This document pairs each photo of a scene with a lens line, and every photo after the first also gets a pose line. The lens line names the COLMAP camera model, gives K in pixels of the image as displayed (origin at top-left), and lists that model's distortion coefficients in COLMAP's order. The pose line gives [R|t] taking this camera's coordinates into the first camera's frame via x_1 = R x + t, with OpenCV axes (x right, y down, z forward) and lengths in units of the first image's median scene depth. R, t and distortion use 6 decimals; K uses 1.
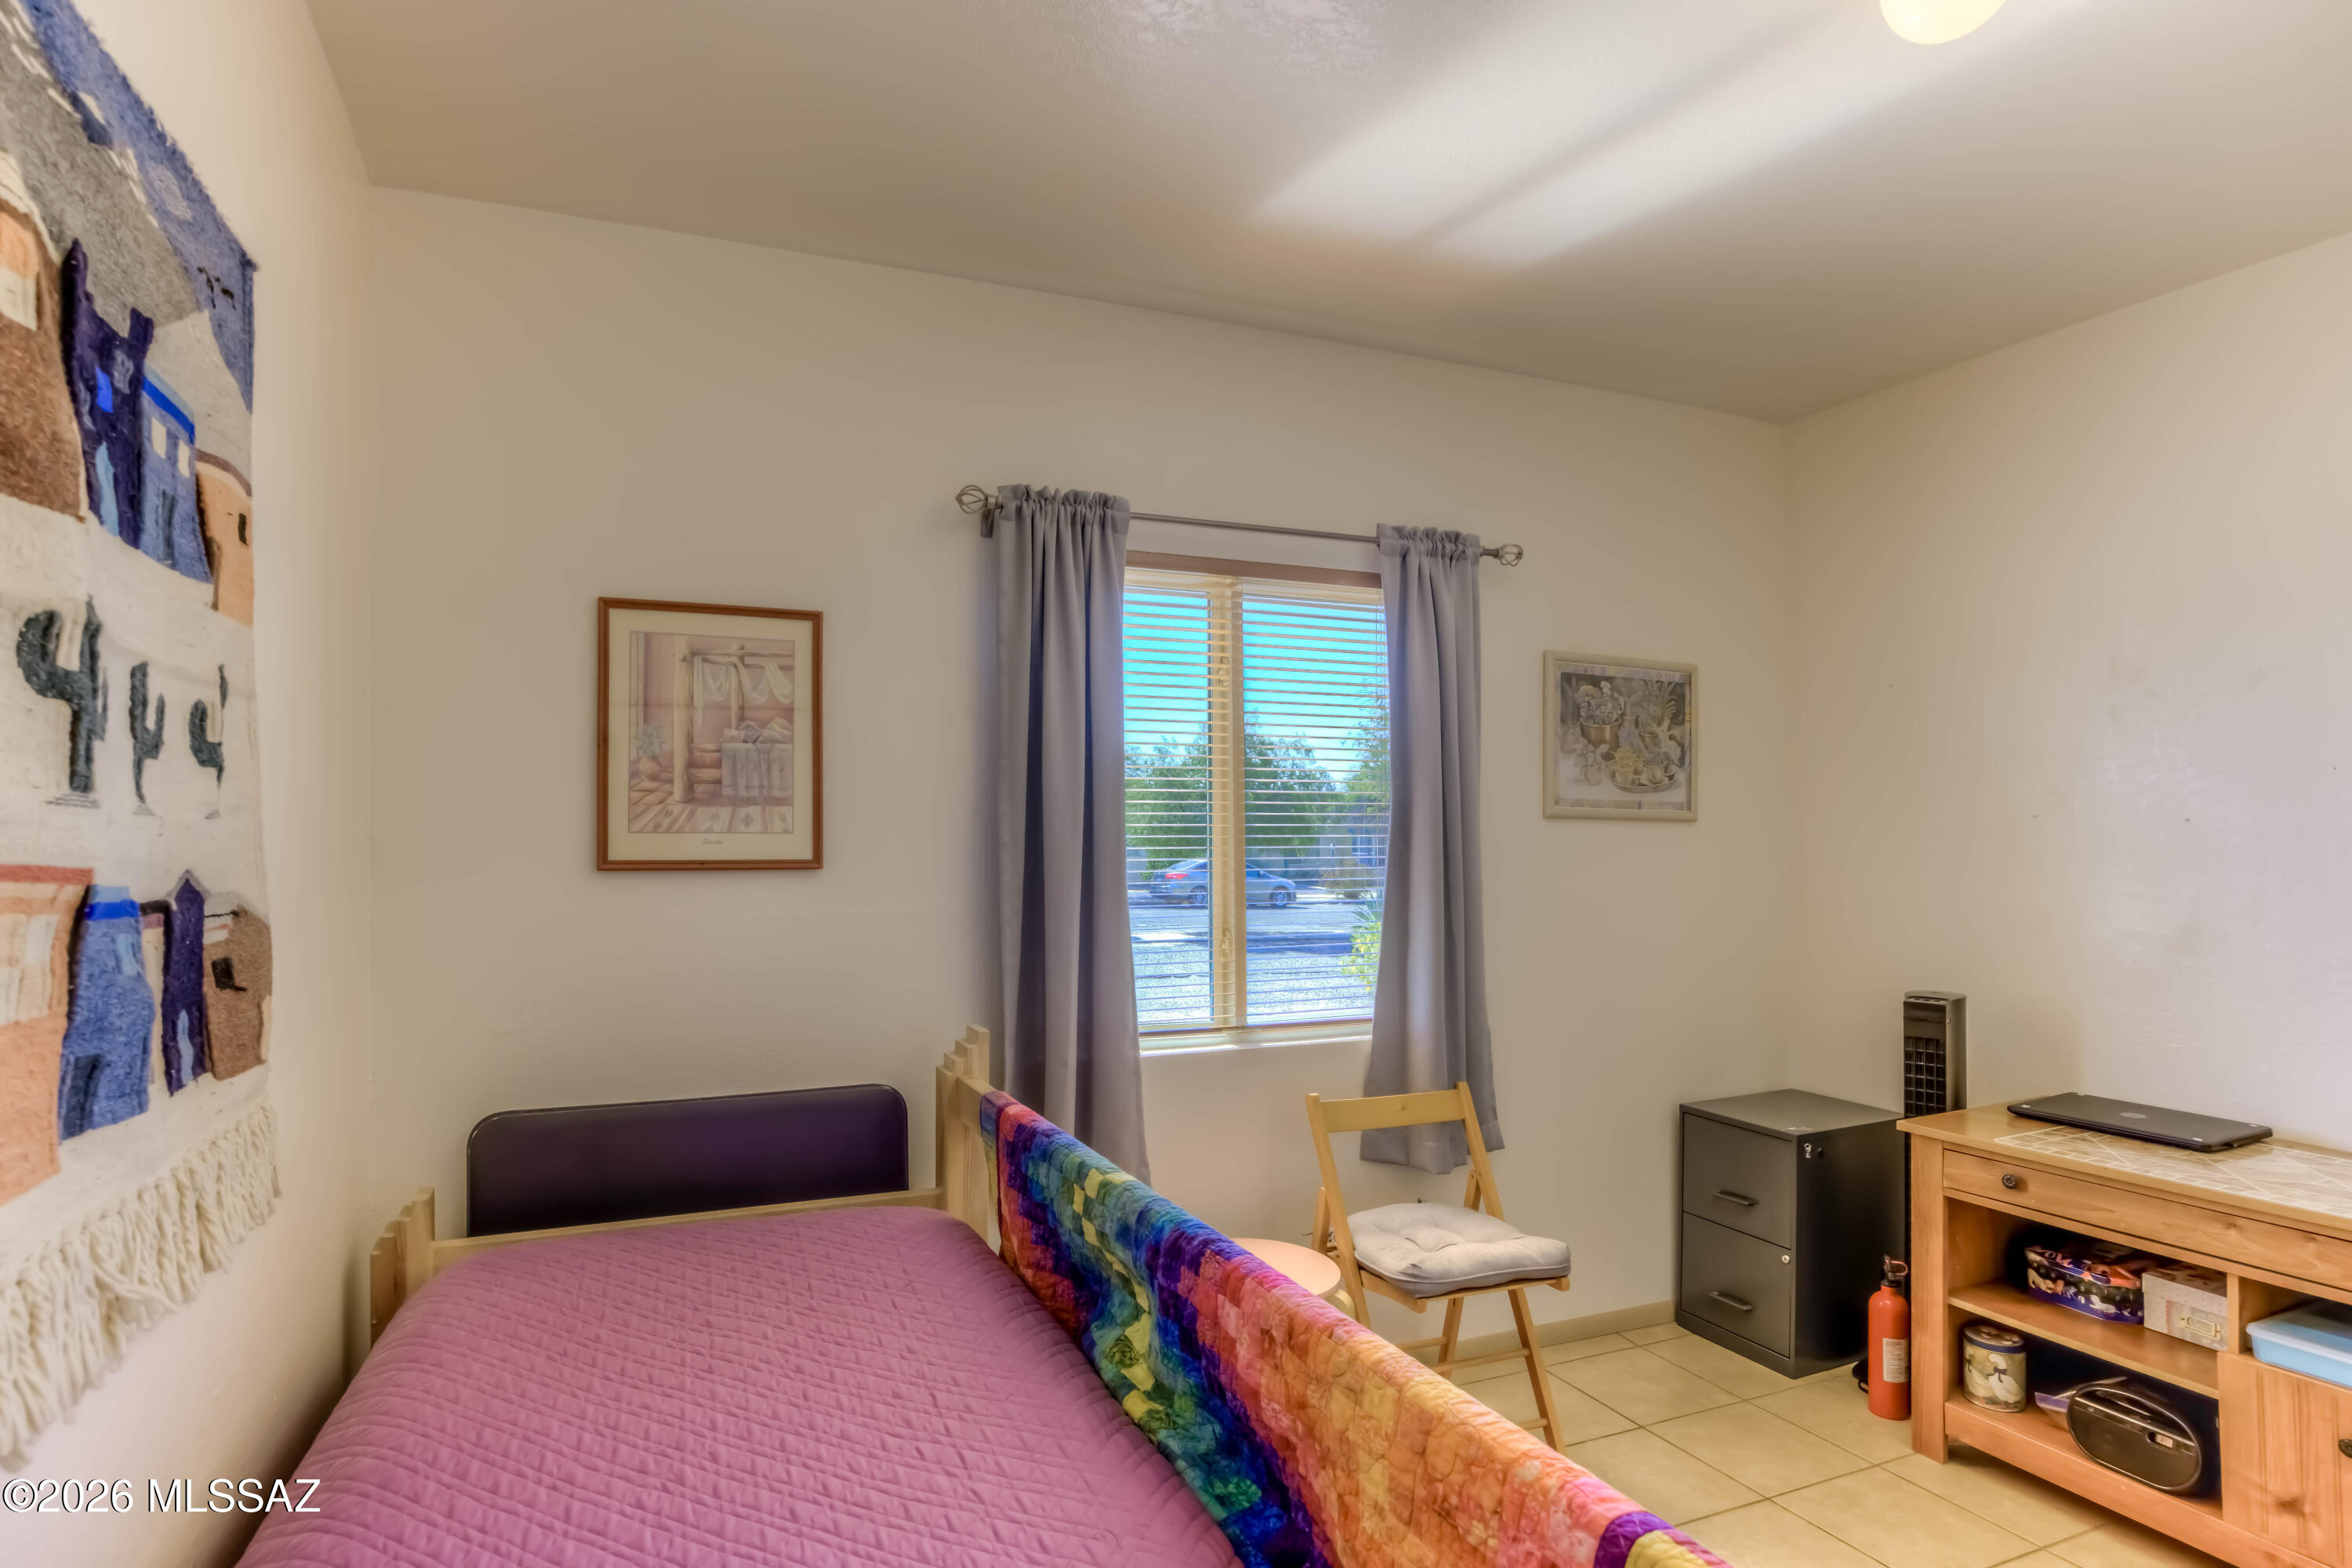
lens RADIAL K [[1168.0, 0, 1176.0], [0, 1168.0, 784.0], [0, 0, 1]] dist [-0.025716, 0.000721]
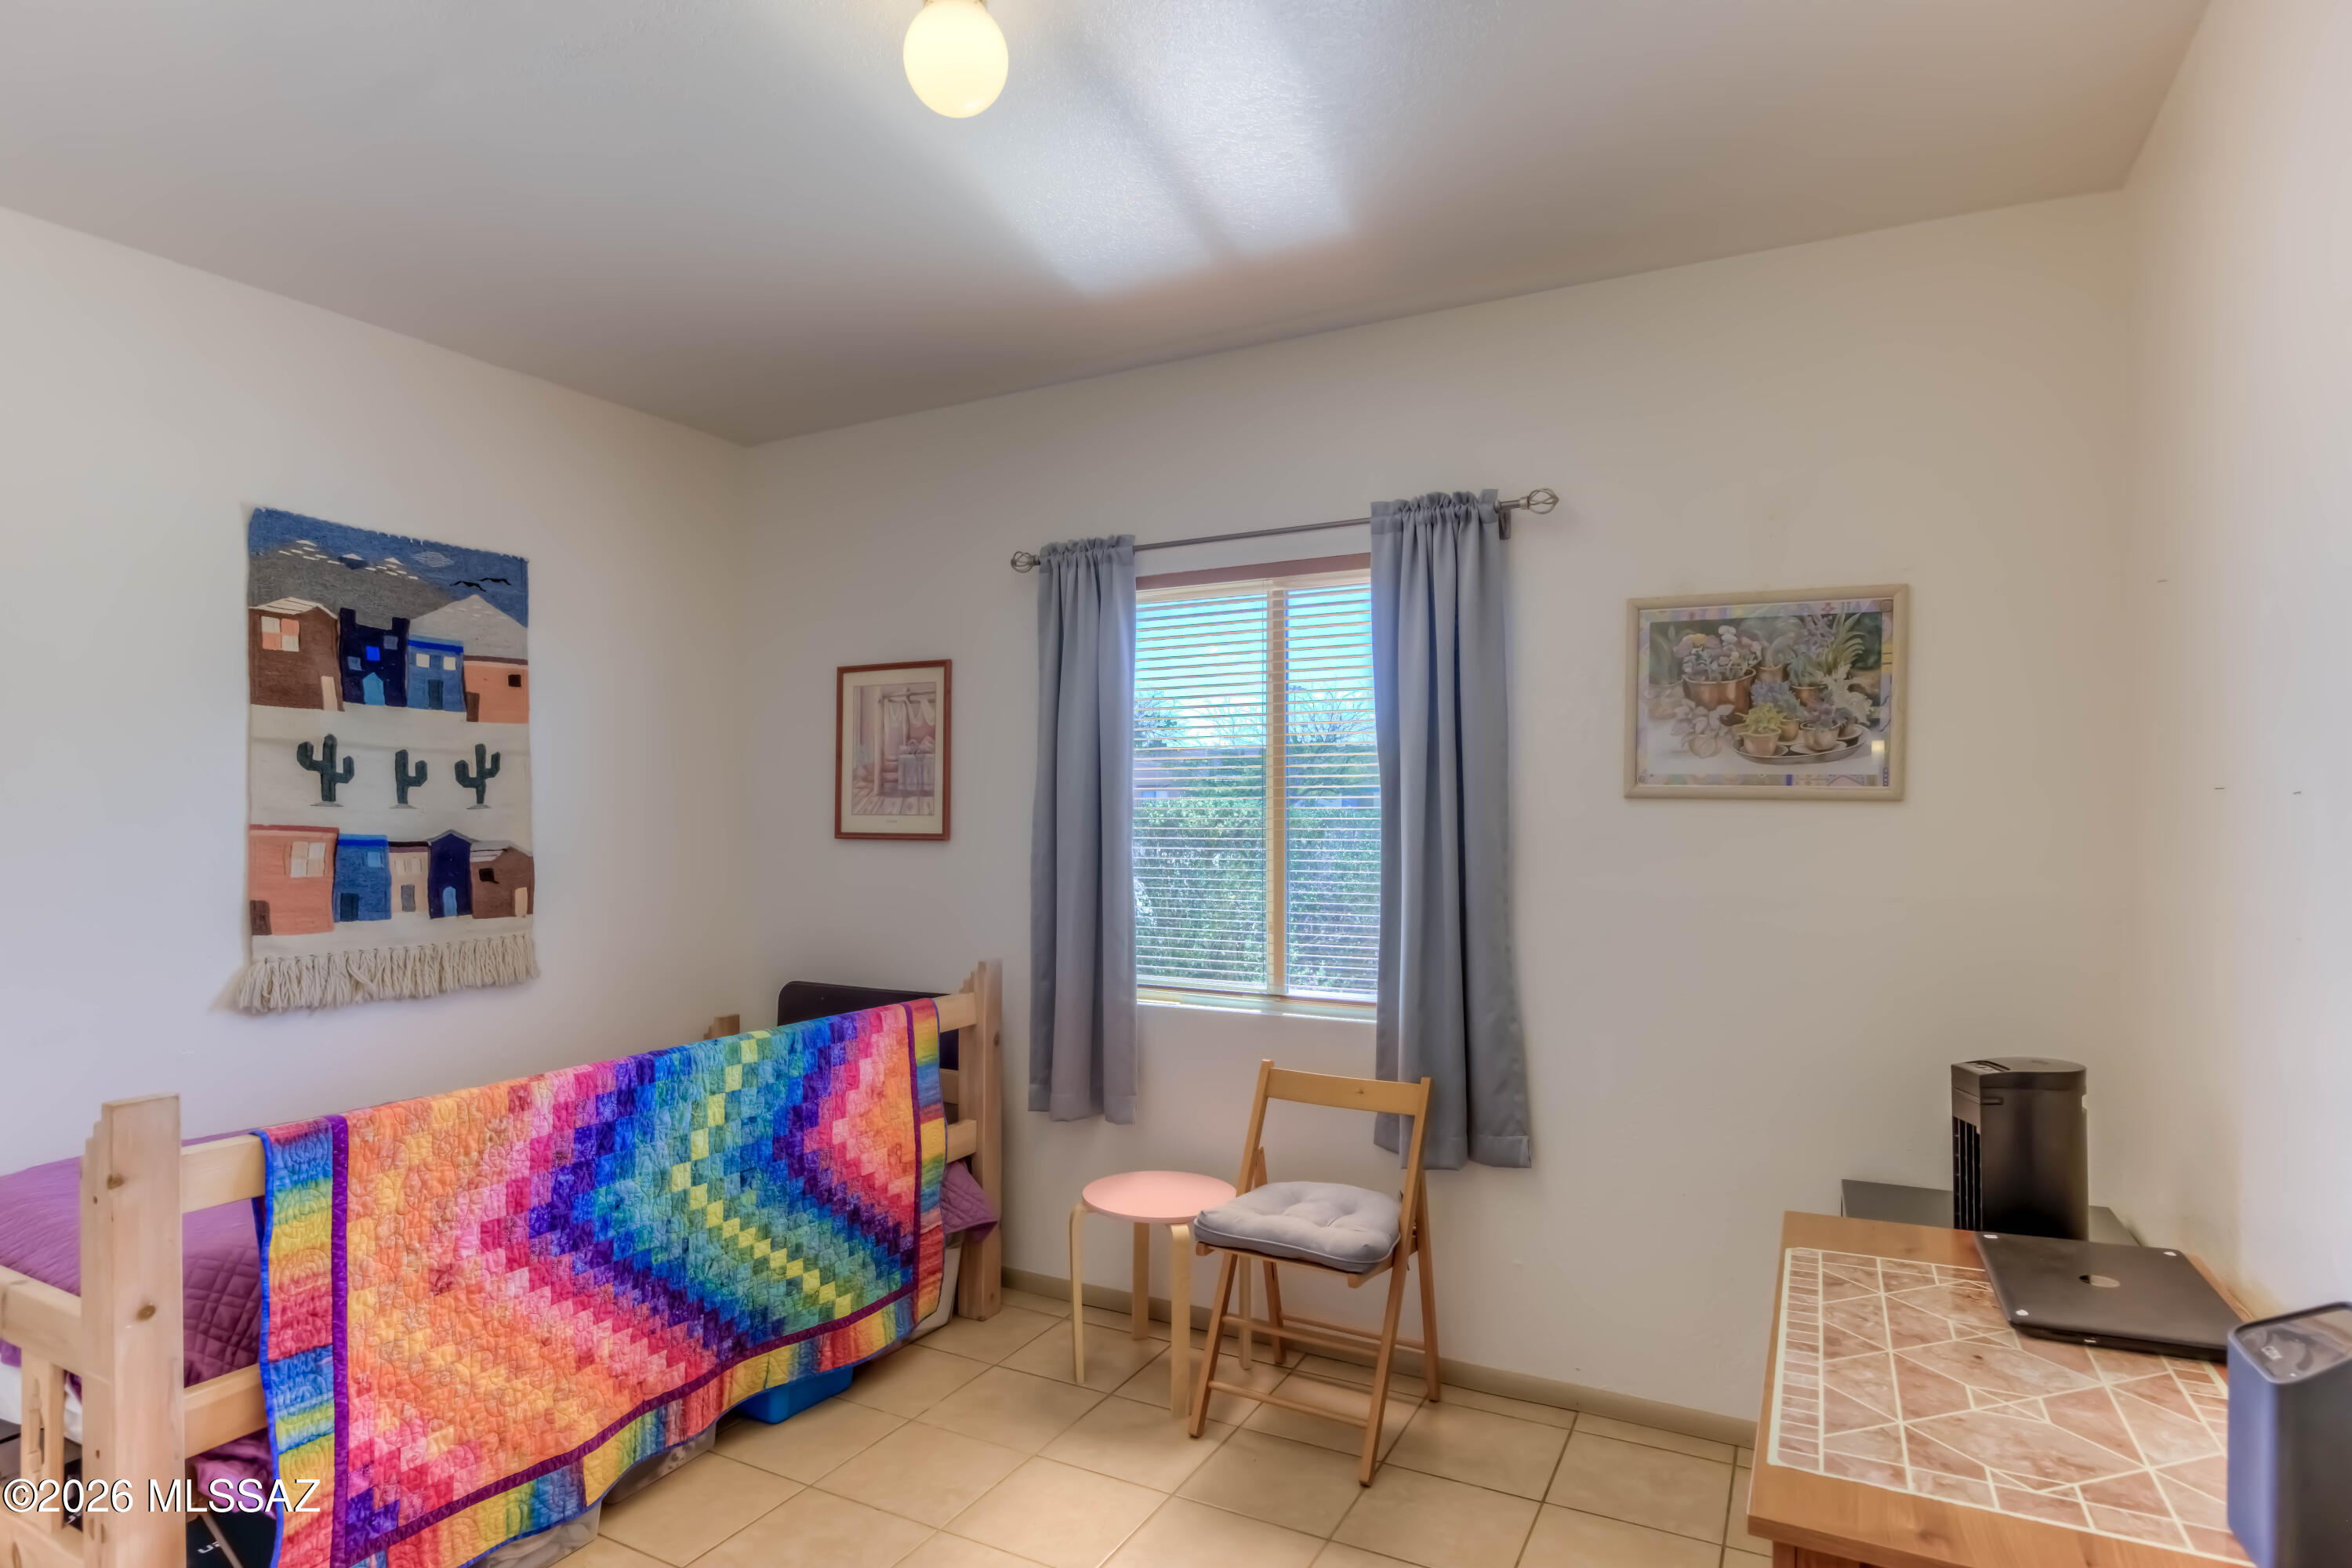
lens RADIAL K [[1270.1, 0, 1178.1], [0, 1270.1, 748.7], [0, 0, 1]] dist [-0.035518, 0.013984]
pose [[0.648296, -0.037573, -0.760461, 0.890510], [0.031475, 0.999250, -0.022538, 0.004029], [0.760738, -0.009324, 0.648992, 0.175436]]
